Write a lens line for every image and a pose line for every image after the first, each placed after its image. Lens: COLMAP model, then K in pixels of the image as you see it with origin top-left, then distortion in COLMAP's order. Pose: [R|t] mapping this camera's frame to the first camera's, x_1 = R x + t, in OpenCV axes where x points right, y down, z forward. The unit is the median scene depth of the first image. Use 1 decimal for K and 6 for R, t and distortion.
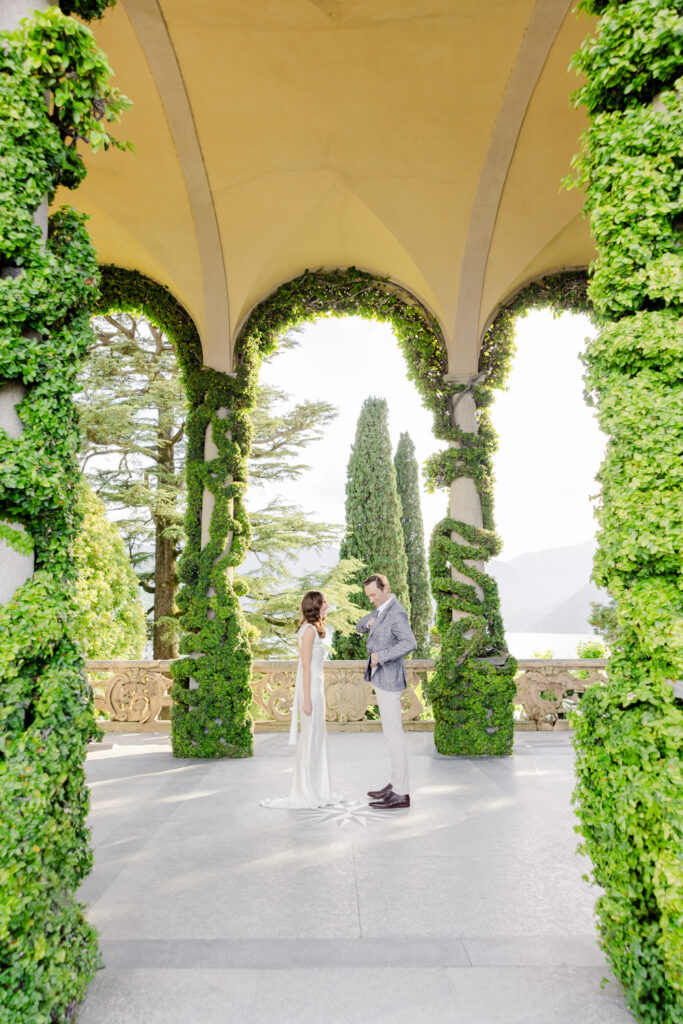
lens RADIAL K [[1031.5, 0, 323.6], [0, 1031.5, 503.7], [0, 0, 1]] dist [0.014946, 0.000000]
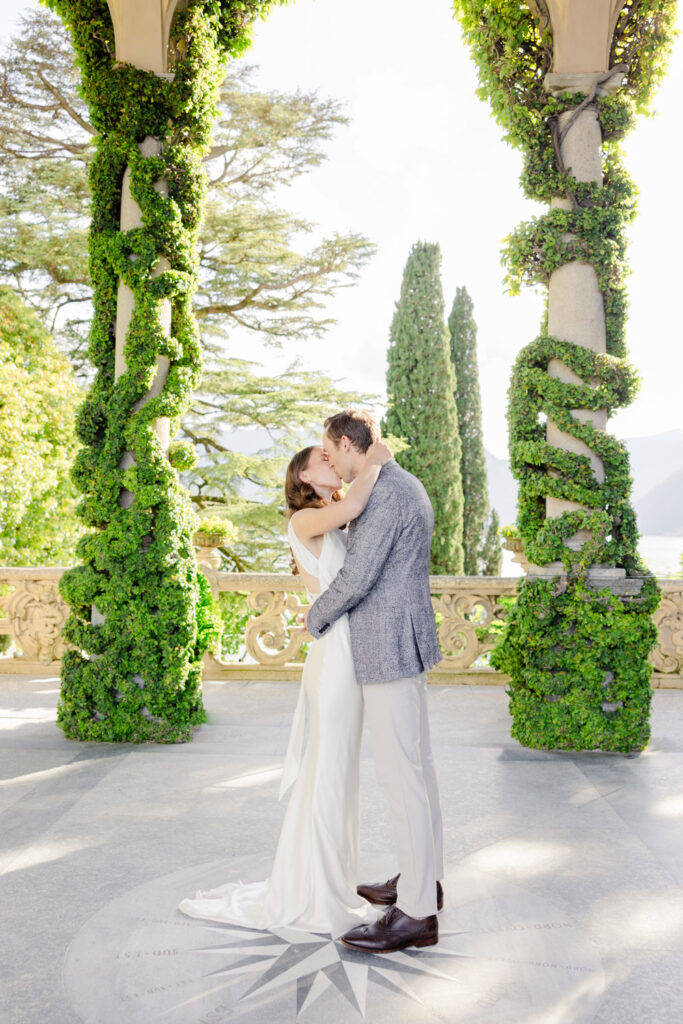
lens RADIAL K [[864.1, 0, 327.1], [0, 864.1, 512.5], [0, 0, 1]] dist [0.003114, 0.004903]
pose [[0.997782, 0.016710, -0.064429, 0.033609], [-0.009722, 0.994180, 0.107290, 0.059953], [0.065847, -0.106426, 0.992138, 0.510291]]
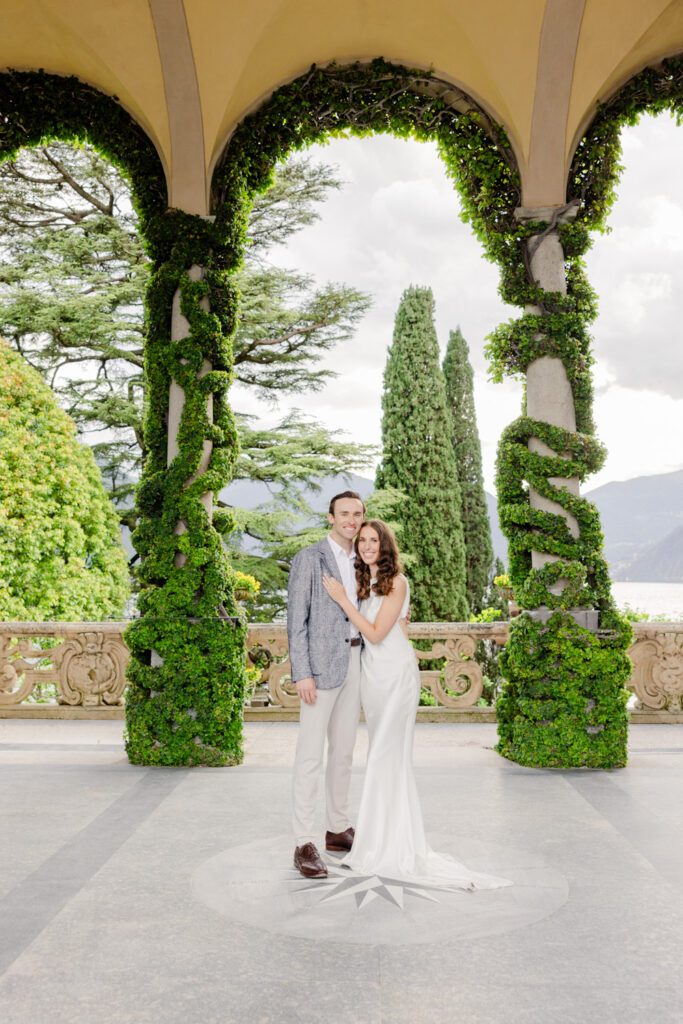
lens RADIAL K [[1030.9, 0, 274.1], [0, 1030.9, 459.0], [0, 0, 1]] dist [0.004804, 0.000000]
pose [[0.995499, -0.011753, -0.094044, 0.019770], [0.012443, 0.999900, 0.006759, 0.034481], [0.093955, -0.007899, 0.995545, 0.303241]]
